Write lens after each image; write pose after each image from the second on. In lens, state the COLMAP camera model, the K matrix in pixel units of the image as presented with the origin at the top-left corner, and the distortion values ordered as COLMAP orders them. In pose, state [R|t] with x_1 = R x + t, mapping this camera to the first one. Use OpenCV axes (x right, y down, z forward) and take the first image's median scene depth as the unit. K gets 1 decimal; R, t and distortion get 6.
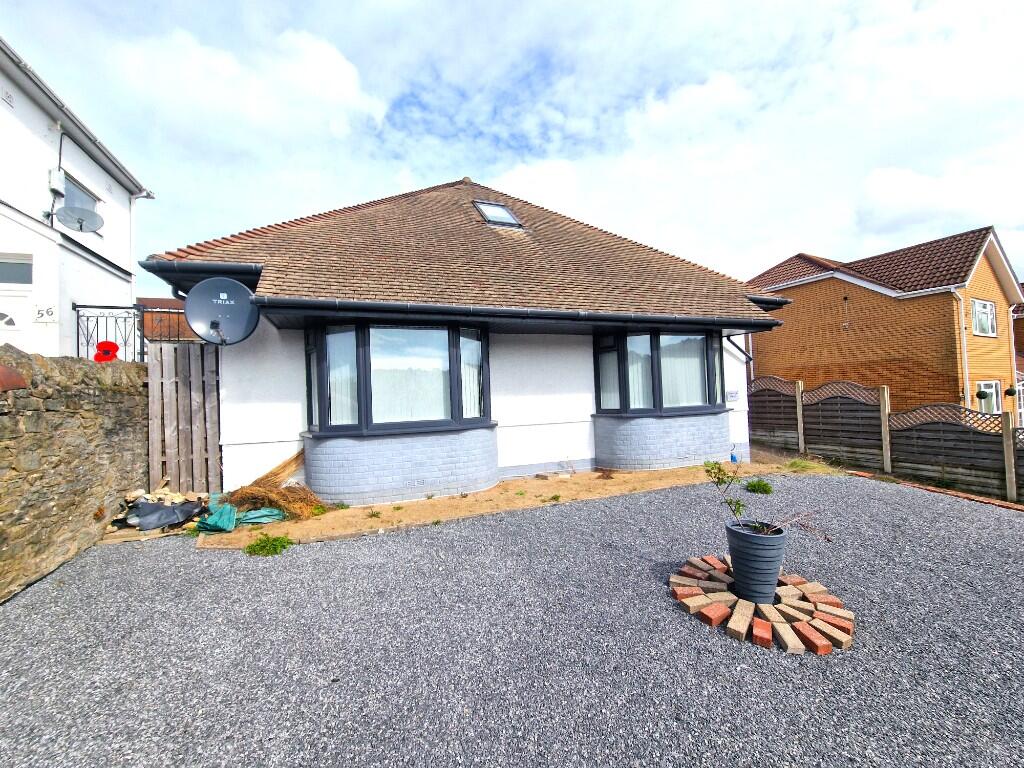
lens RADIAL K [[419.6, 0, 497.8], [0, 419.6, 383.8], [0, 0, 1]] dist [0.001446, -0.001059]
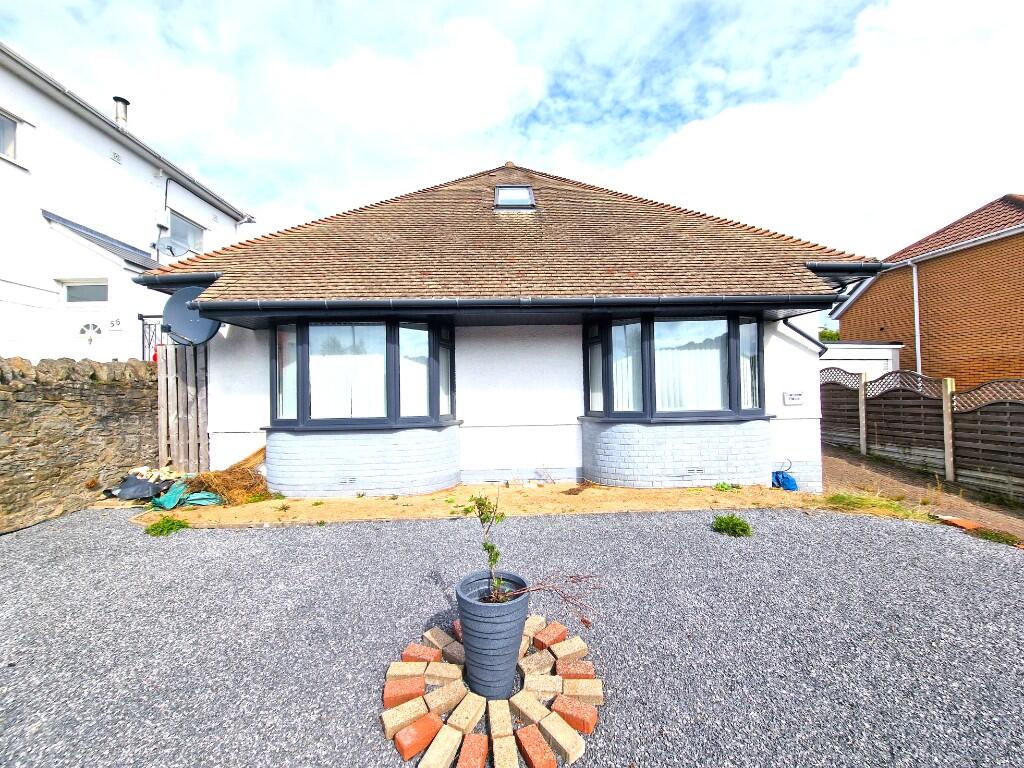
lens RADIAL K [[419.6, 0, 505.4], [0, 419.6, 388.2], [0, 0, 1]] dist [0.001446, -0.001059]
pose [[0.944491, 0.013526, -0.328258, 0.389332], [-0.004844, 0.999617, 0.027252, -0.009196], [0.328501, -0.024150, 0.944195, 0.148821]]
